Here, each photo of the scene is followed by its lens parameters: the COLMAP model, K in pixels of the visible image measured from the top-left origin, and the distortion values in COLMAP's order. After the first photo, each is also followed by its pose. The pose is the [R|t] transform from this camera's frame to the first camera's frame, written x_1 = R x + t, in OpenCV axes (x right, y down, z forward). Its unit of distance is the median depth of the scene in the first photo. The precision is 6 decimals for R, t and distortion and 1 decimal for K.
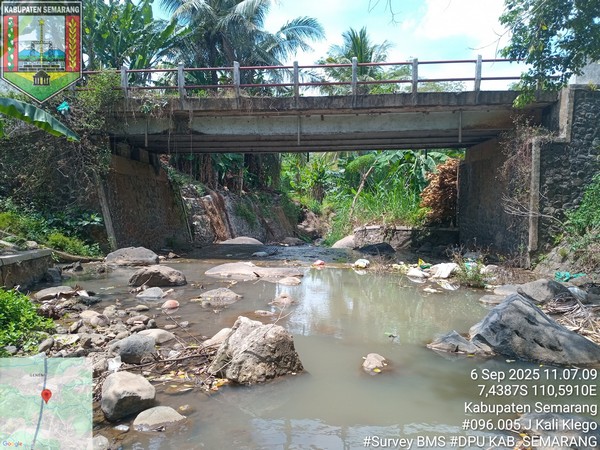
lens RADIAL K [[447.9, 0, 299.8], [0, 447.9, 227.2], [0, 0, 1]] dist [0.087577, -0.155821]
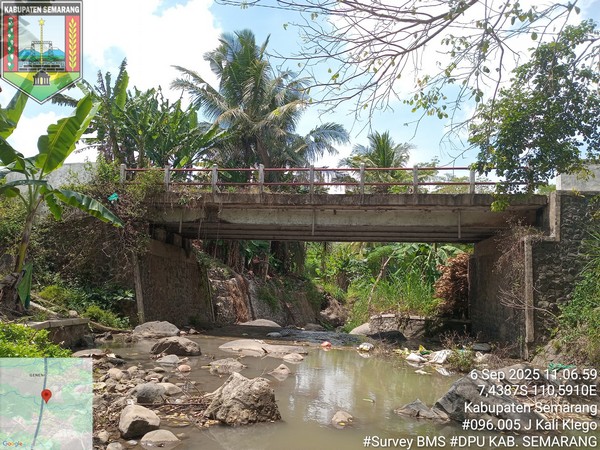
lens RADIAL K [[447.9, 0, 299.8], [0, 447.9, 227.2], [0, 0, 1]] dist [0.087577, -0.155821]
pose [[0.997029, 0.031048, -0.070497, 0.044571], [-0.044096, 0.980434, -0.191845, 0.013769], [0.063162, 0.194384, 0.978890, -0.102064]]
